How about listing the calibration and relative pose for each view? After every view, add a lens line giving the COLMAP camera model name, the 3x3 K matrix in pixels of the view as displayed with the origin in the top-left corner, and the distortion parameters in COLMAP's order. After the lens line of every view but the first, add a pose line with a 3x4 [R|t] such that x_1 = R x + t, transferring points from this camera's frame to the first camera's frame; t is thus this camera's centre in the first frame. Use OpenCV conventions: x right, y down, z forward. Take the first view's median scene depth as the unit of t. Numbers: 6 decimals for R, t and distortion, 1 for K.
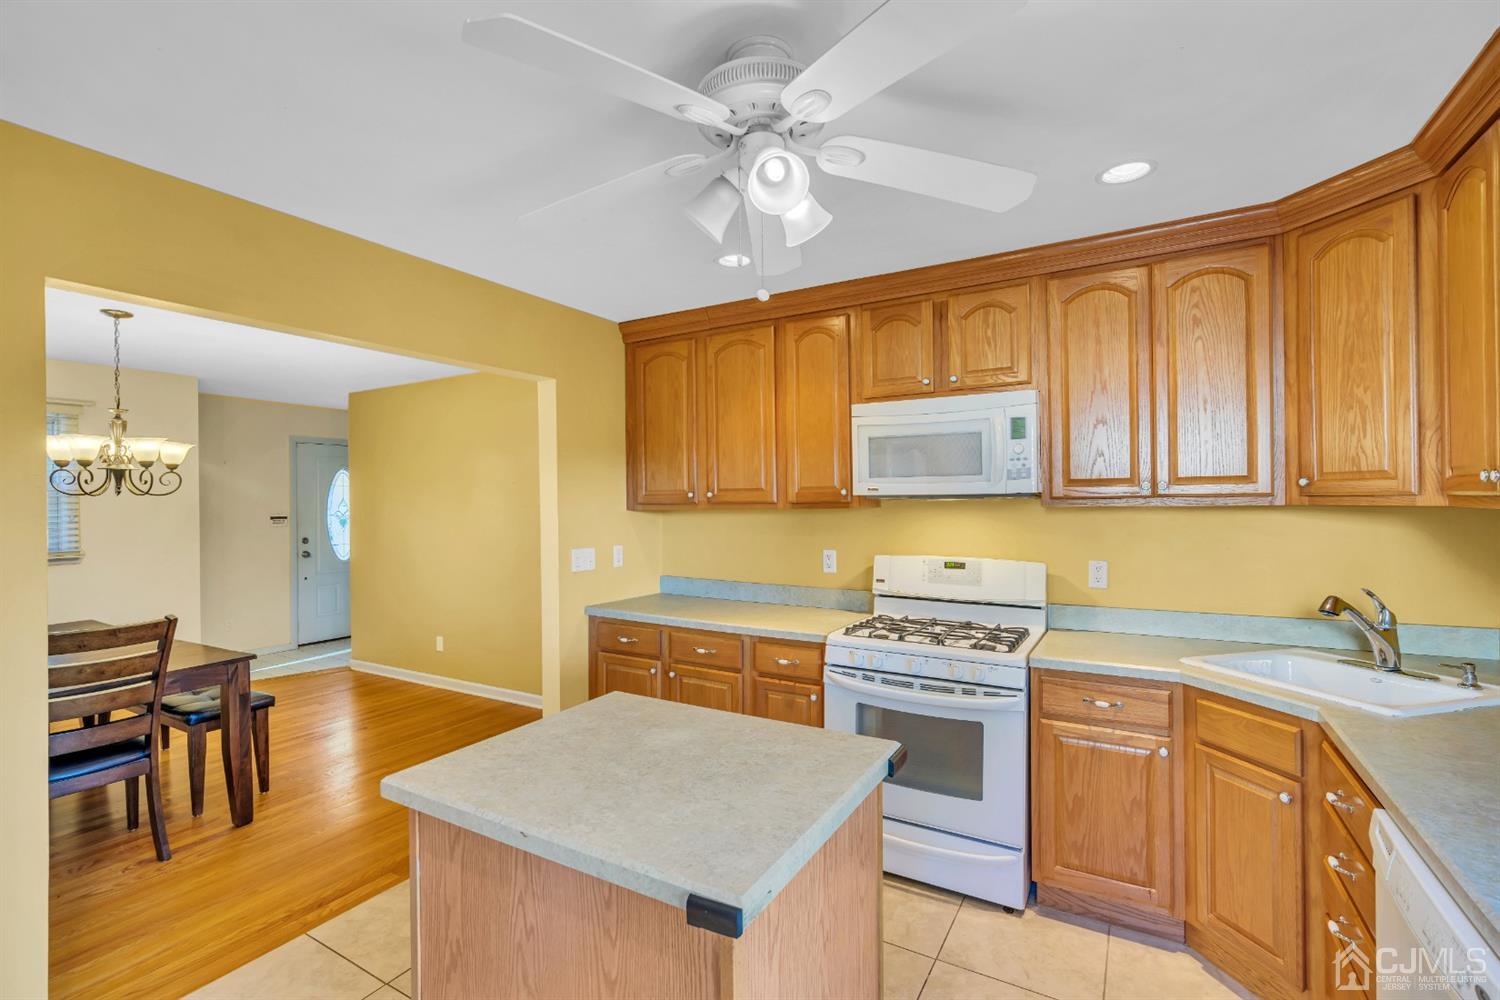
lens RADIAL K [[670.5, 0, 756.6], [0, 670.5, 498.1], [0, 0, 1]] dist [-0.002339, -0.000075]
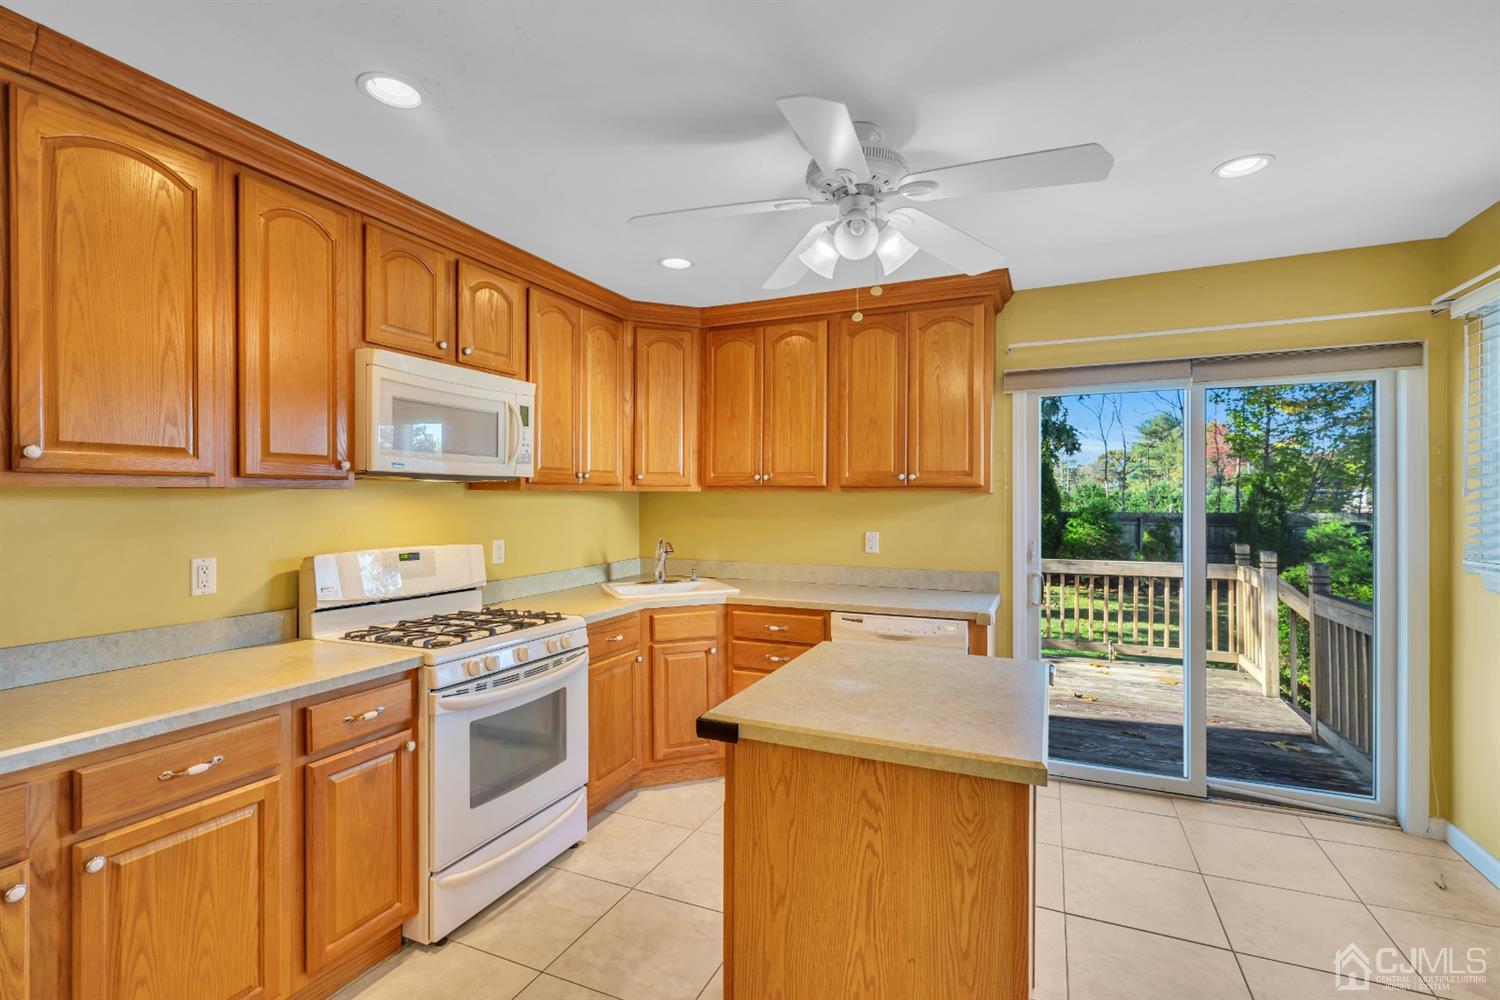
lens RADIAL K [[678.8, 0, 739.5], [0, 678.8, 498.6], [0, 0, 1]] dist [-0.001903, -0.000257]
pose [[-0.092652, 0.008635, 0.995661, -0.722976], [-0.003597, 0.999953, -0.009007, 0.036446], [-0.995692, -0.004416, -0.092617, 0.756652]]
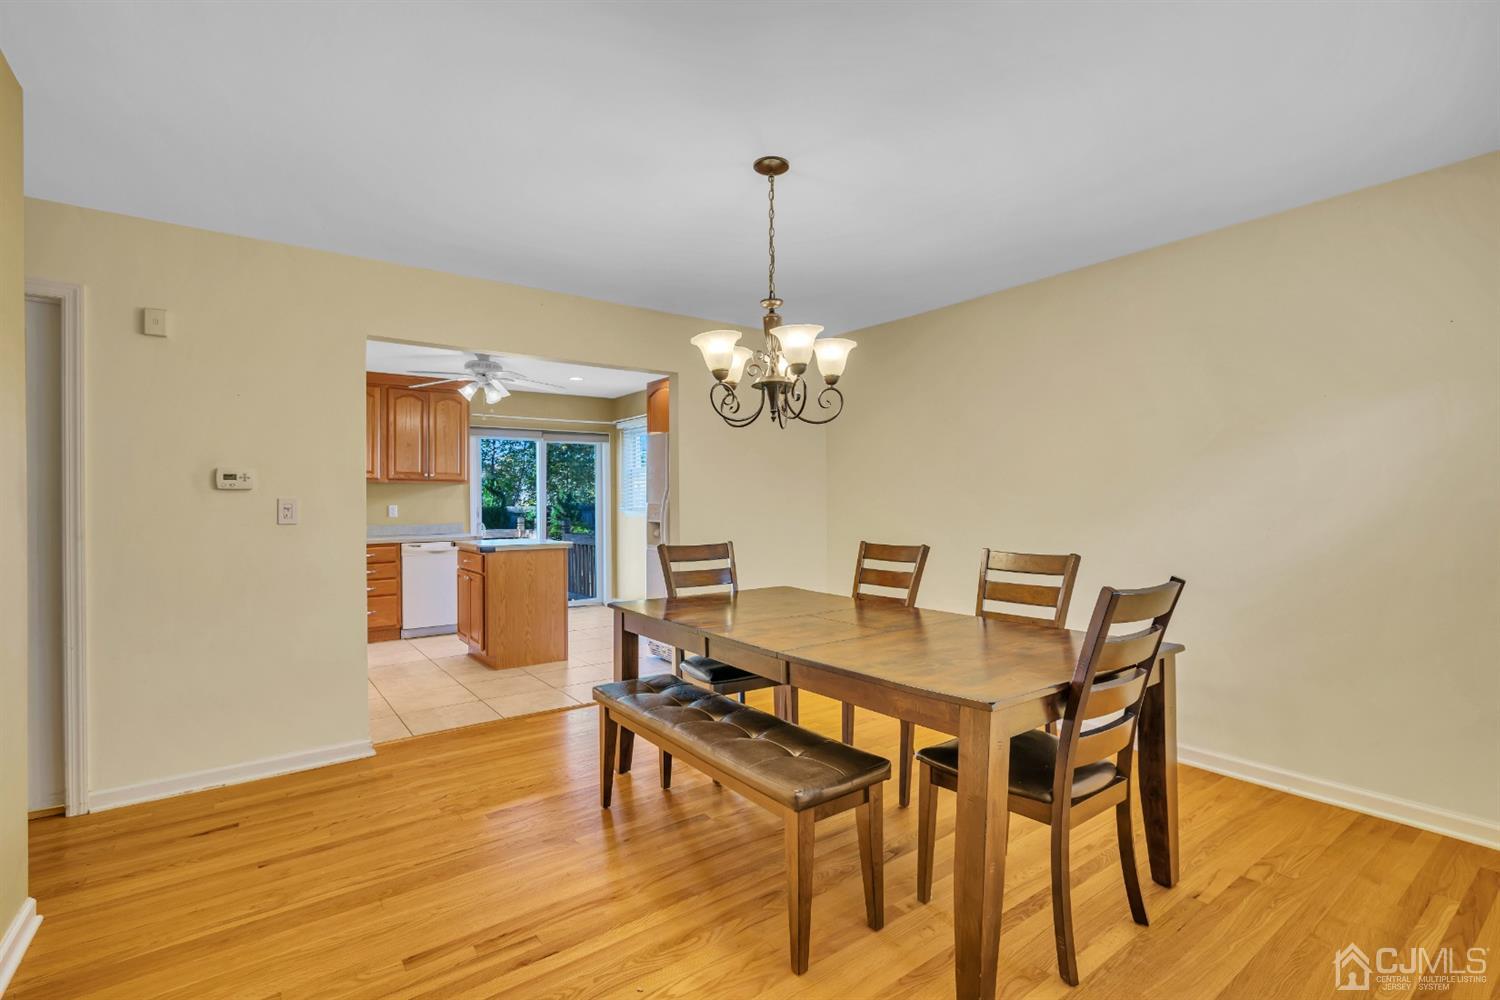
lens RADIAL K [[691.0, 0, 750.1], [0, 691.0, 501.0], [0, 0, 1]] dist [-0.003445, -0.000101]
pose [[-0.916707, 0.012432, 0.399366, -1.587355], [0.011525, 0.999923, -0.004674, 0.103680], [-0.399393, 0.000318, -0.916780, 2.176607]]
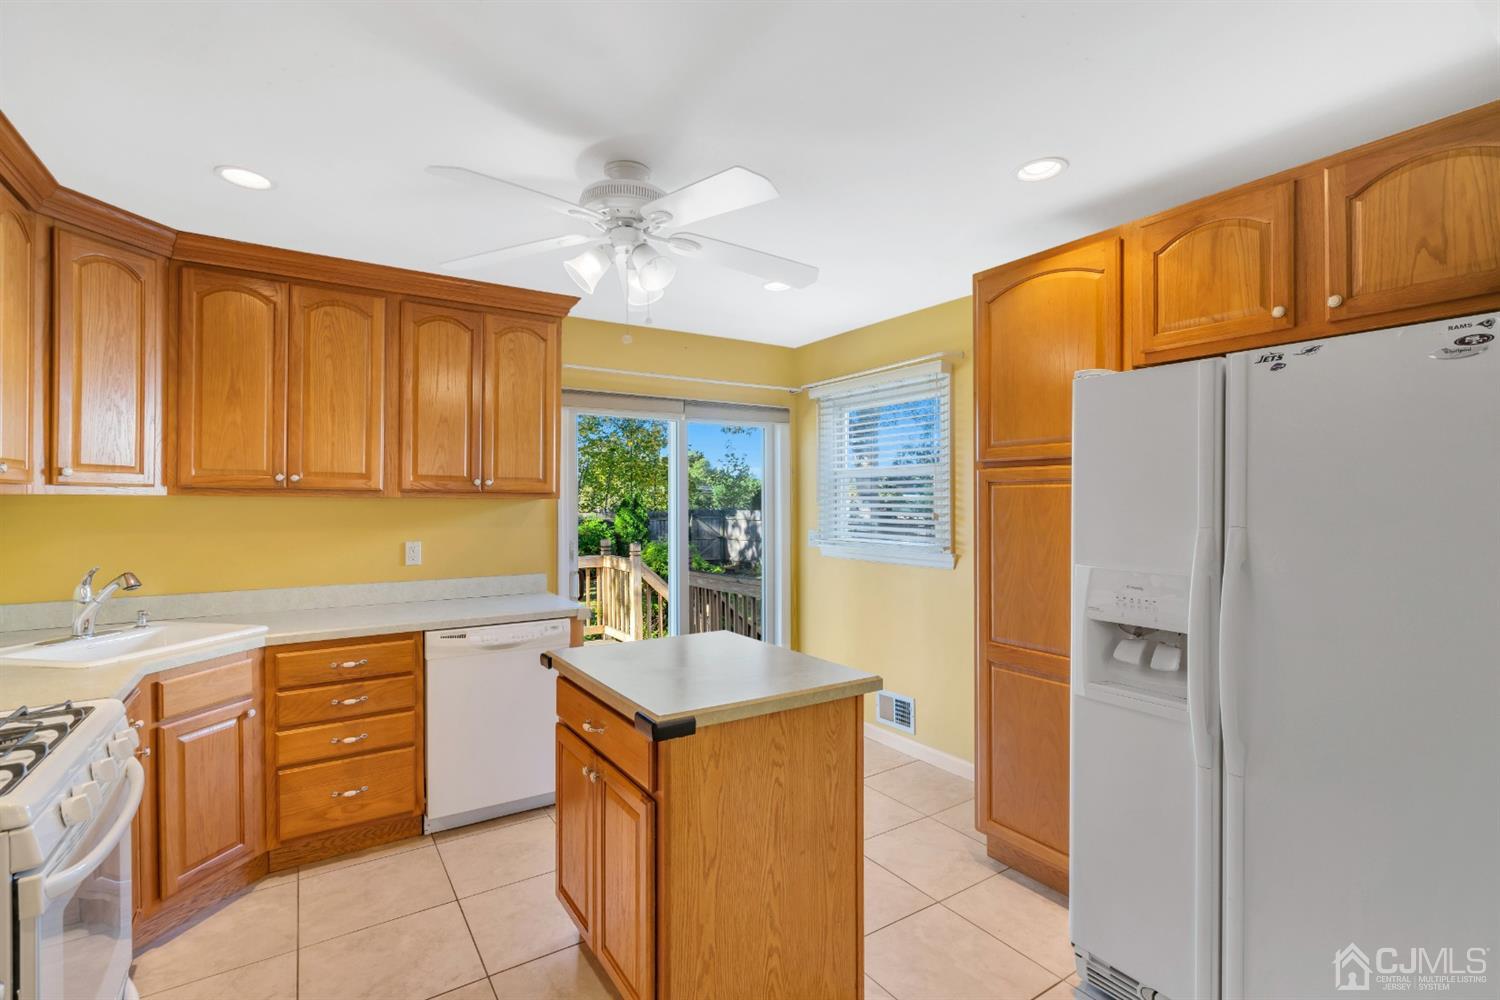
lens RADIAL K [[691.0, 0, 750.1], [0, 691.0, 501.0], [0, 0, 1]] dist [-0.003445, -0.000101]
pose [[-0.892417, 0.010121, 0.451098, -0.492955], [0.006990, 0.999939, -0.008607, 0.031547], [-0.451158, -0.004528, -0.892433, 1.223735]]
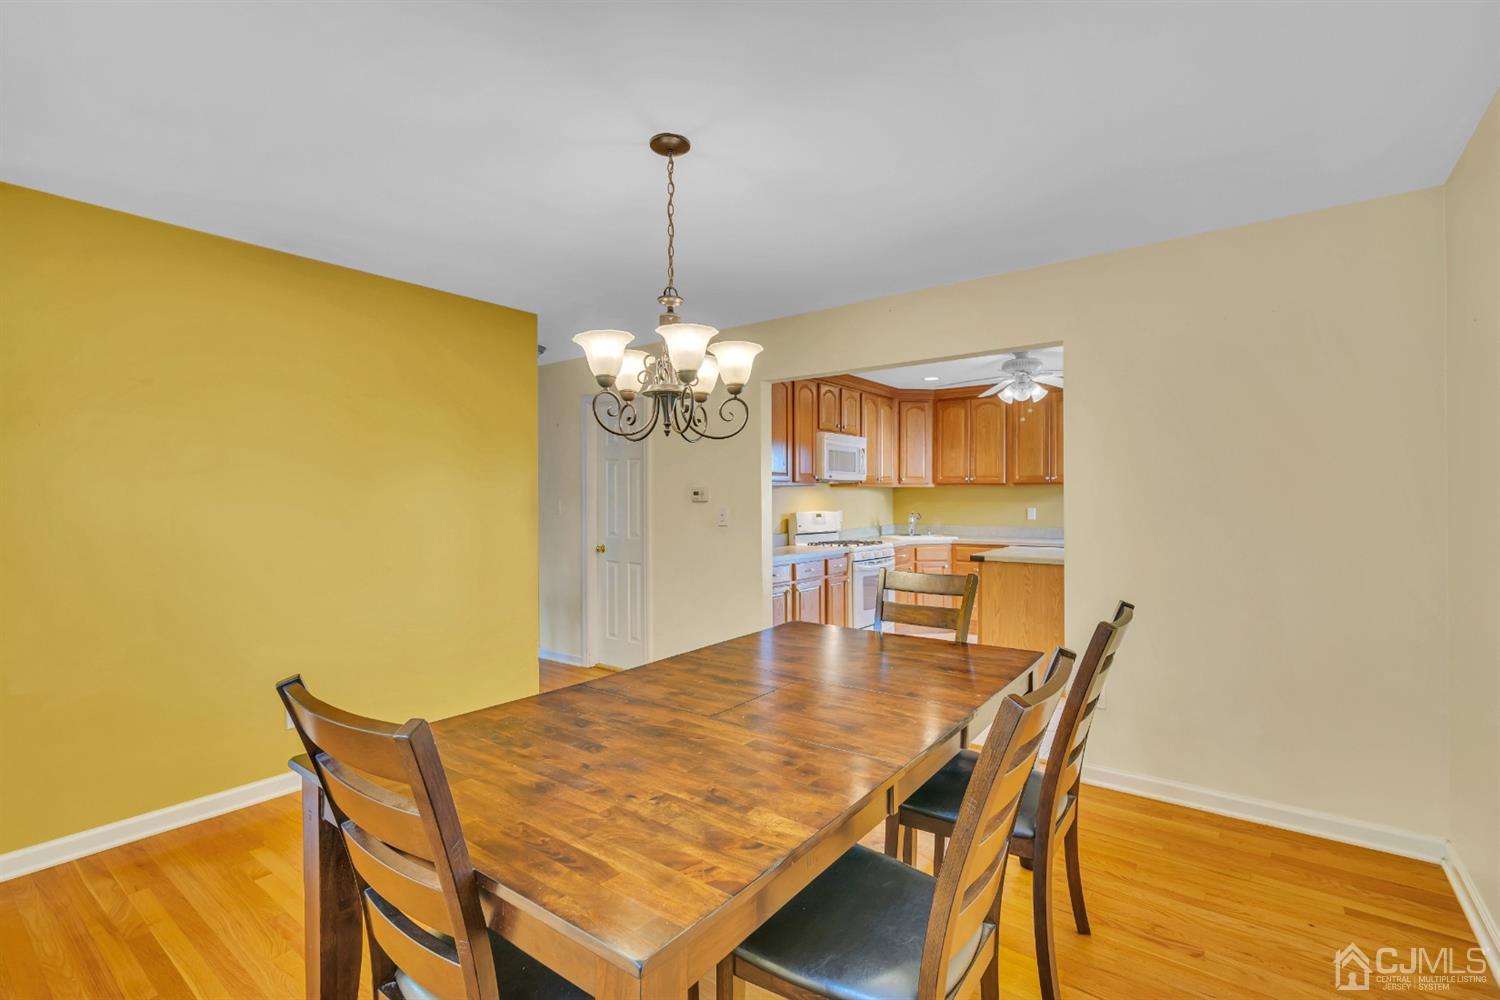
lens RADIAL K [[670.5, 0, 756.6], [0, 670.5, 498.1], [0, 0, 1]] dist [-0.002339, -0.000075]
pose [[0.115091, 0.006295, 0.993335, -2.016428], [-0.000424, 0.999980, -0.006288, 0.070125], [-0.993355, 0.000302, 0.115091, 1.102260]]
